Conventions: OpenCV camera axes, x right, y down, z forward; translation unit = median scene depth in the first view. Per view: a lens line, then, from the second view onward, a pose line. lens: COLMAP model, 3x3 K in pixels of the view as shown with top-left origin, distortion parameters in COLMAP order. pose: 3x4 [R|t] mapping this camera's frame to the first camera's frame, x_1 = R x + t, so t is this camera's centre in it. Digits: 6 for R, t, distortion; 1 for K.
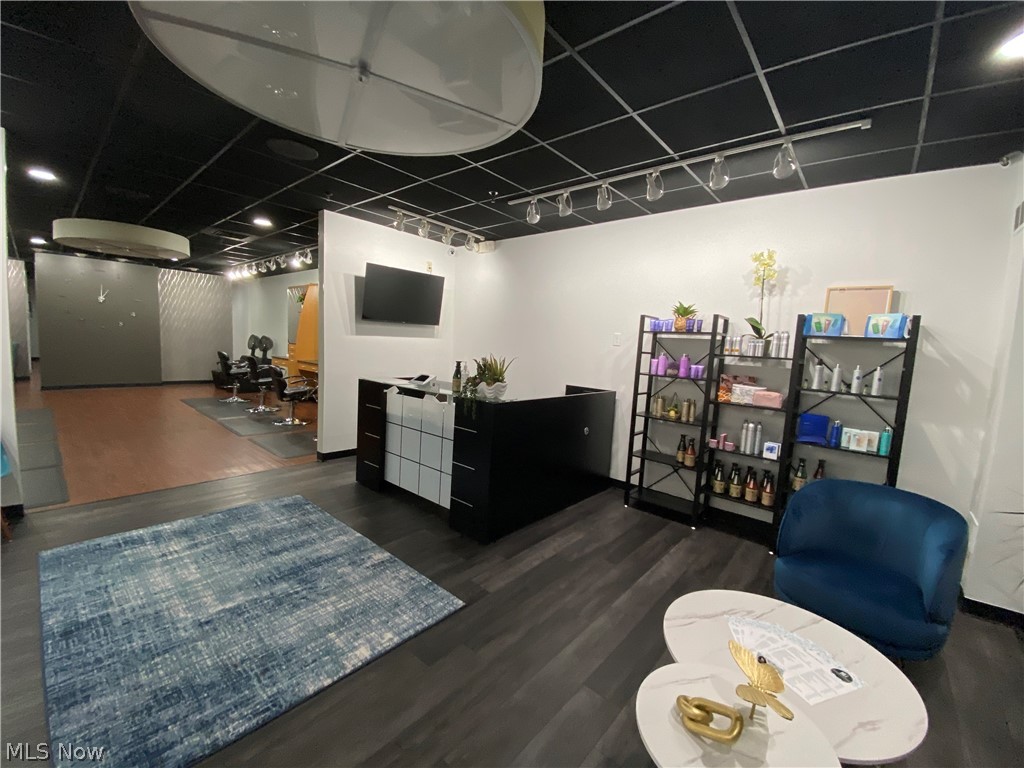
lens RADIAL K [[418.3, 0, 515.9], [0, 418.3, 377.8], [0, 0, 1]] dist [-0.006040, -0.005026]
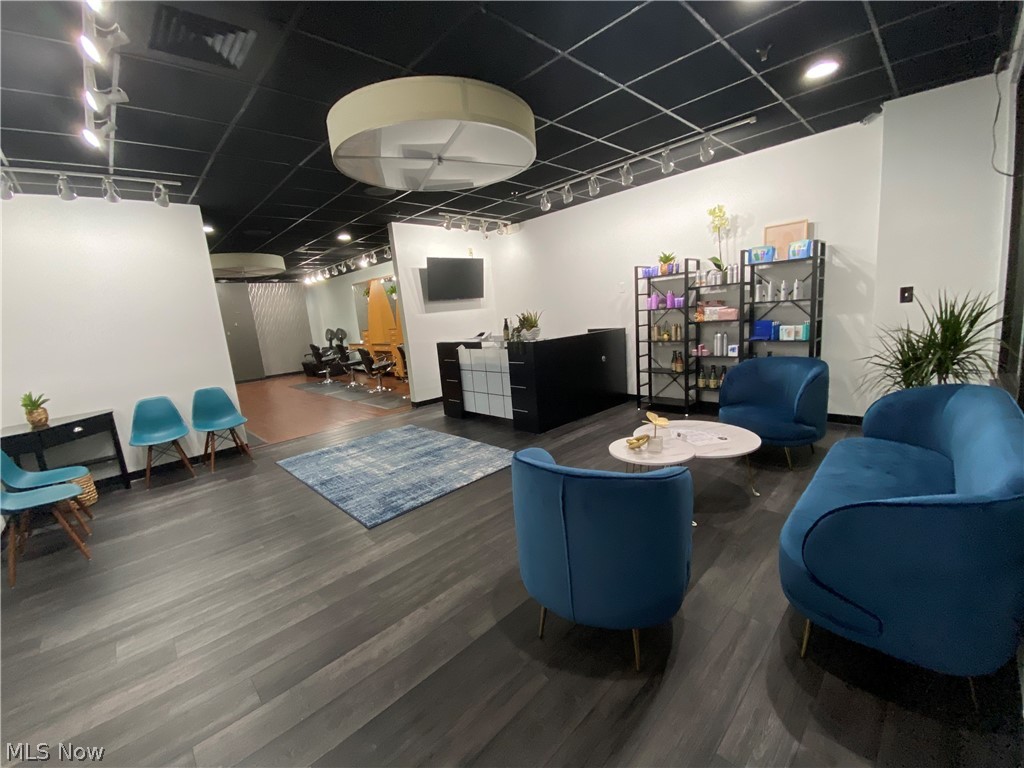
lens RADIAL K [[418.3, 0, 511.7], [0, 418.3, 383.2], [0, 0, 1]] dist [-0.006040, -0.005026]
pose [[0.986428, -0.118068, -0.114107, 0.021655], [0.127470, 0.988696, 0.078934, 0.073608], [0.103498, -0.092408, 0.990328, -0.462797]]
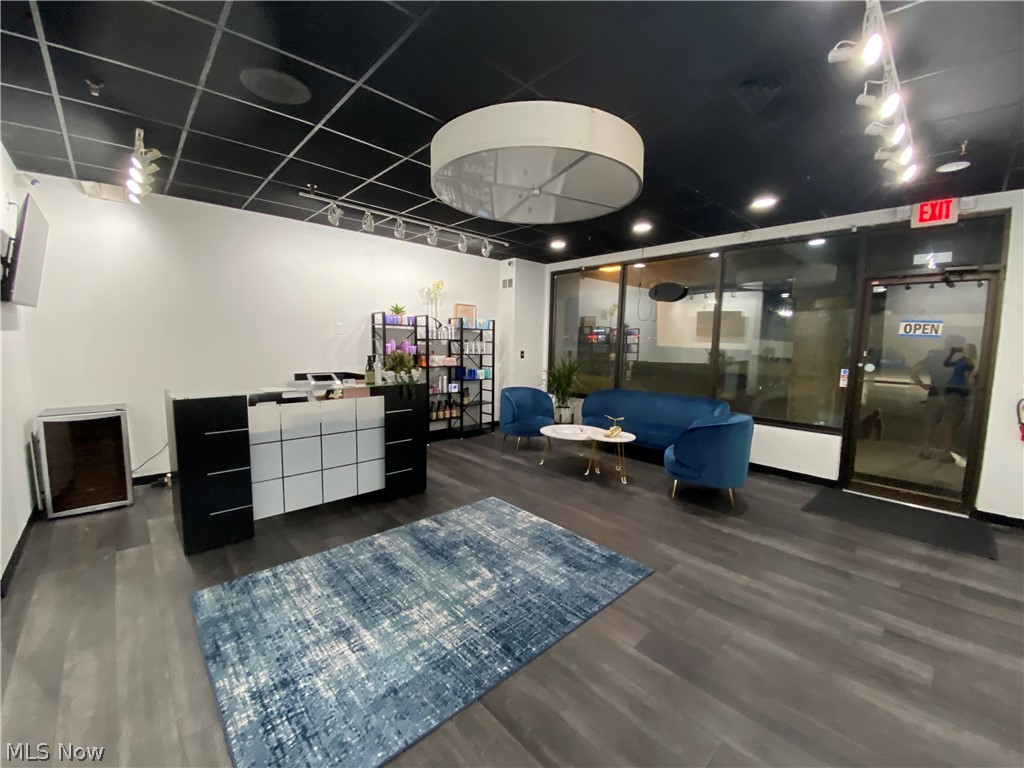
lens RADIAL K [[418.3, 0, 510.4], [0, 418.3, 386.5], [0, 0, 1]] dist [-0.006040, -0.005026]
pose [[0.103554, -0.155159, 0.982447, -1.175226], [0.076662, 0.986064, 0.147650, -0.092343], [-0.991665, 0.060027, 0.114006, 0.501494]]
